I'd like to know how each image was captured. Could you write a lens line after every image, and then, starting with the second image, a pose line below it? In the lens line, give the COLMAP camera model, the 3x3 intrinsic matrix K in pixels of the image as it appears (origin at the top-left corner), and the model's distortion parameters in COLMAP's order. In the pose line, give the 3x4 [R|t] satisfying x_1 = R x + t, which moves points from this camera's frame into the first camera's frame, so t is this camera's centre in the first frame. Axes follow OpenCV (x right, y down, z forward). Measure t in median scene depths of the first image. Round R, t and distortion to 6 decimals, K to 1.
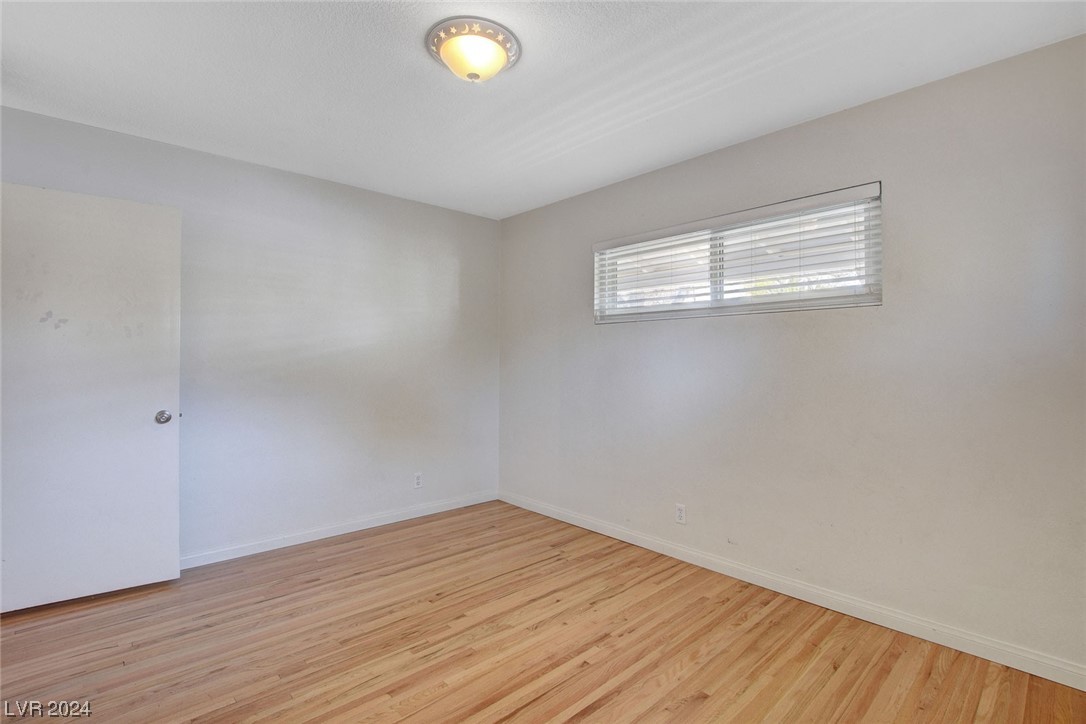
lens RADIAL K [[504.4, 0, 549.7], [0, 504.4, 356.1], [0, 0, 1]] dist [-0.034273, 0.005646]
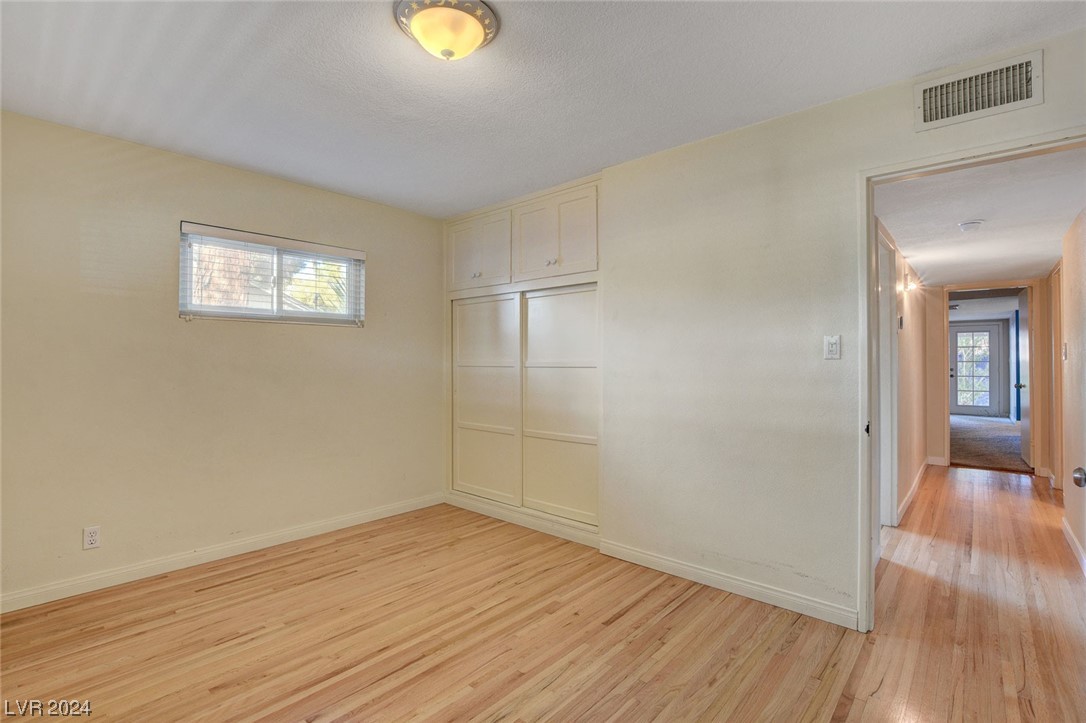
lens RADIAL K [[504.4, 0, 549.7], [0, 504.4, 355.6], [0, 0, 1]] dist [-0.034273, 0.005646]
pose [[-0.994677, -0.003745, -0.102976, -0.182822], [-0.001767, 0.999812, -0.019297, 0.009956], [0.103029, -0.019012, -0.994497, 1.416211]]
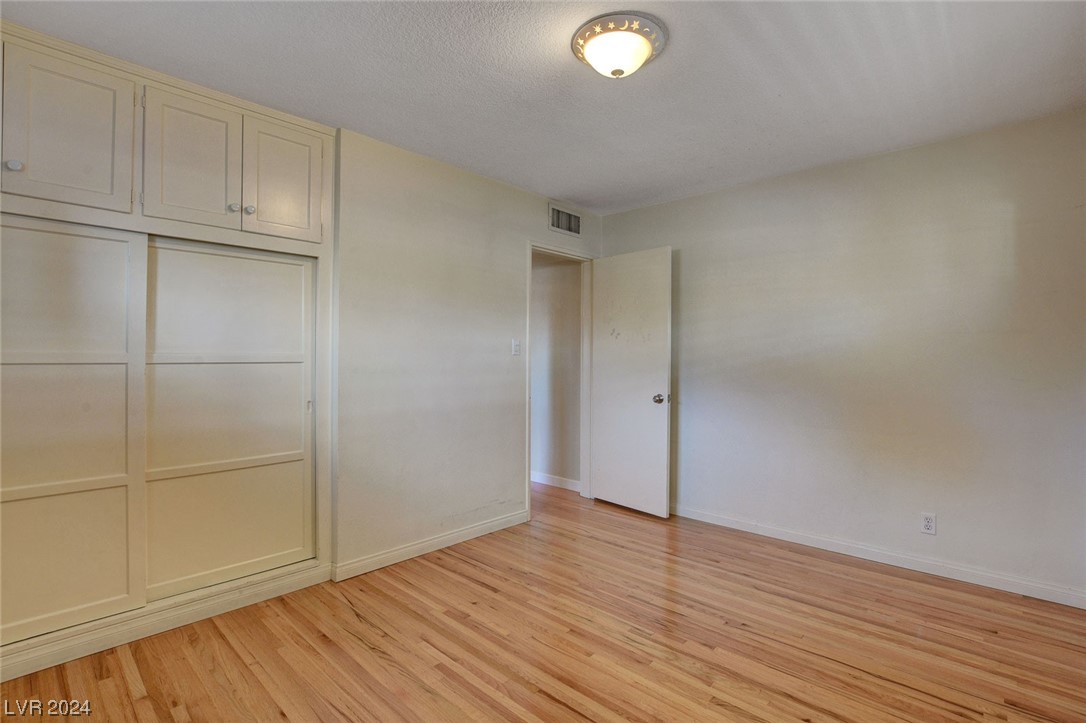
lens RADIAL K [[504.4, 0, 549.7], [0, 504.4, 355.6], [0, 0, 1]] dist [-0.034273, 0.005646]
pose [[0.074331, -0.005082, -0.997221, 0.610824], [0.003354, 0.999983, -0.004847, 0.007066], [0.997228, -0.002985, 0.074347, 0.581802]]
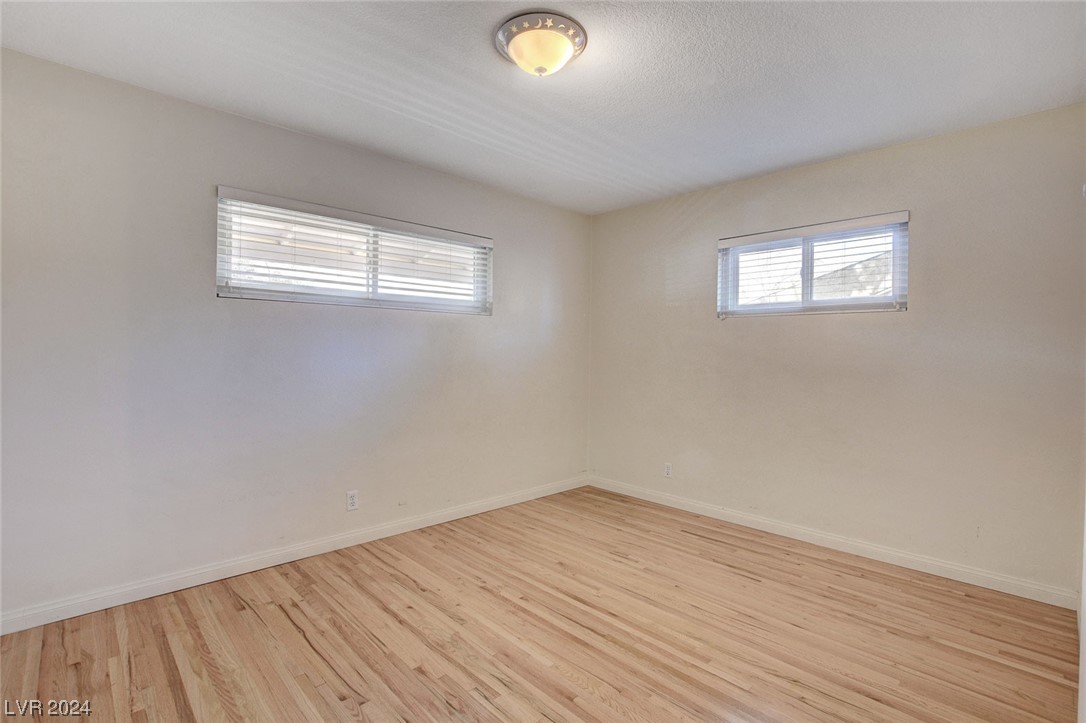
lens RADIAL K [[504.4, 0, 549.7], [0, 504.4, 355.6], [0, 0, 1]] dist [-0.034273, 0.005646]
pose [[-0.020446, -0.012202, 0.999717, -0.864007], [-0.020878, 0.999713, 0.011775, 0.004373], [-0.999573, -0.020632, -0.020695, 0.730142]]
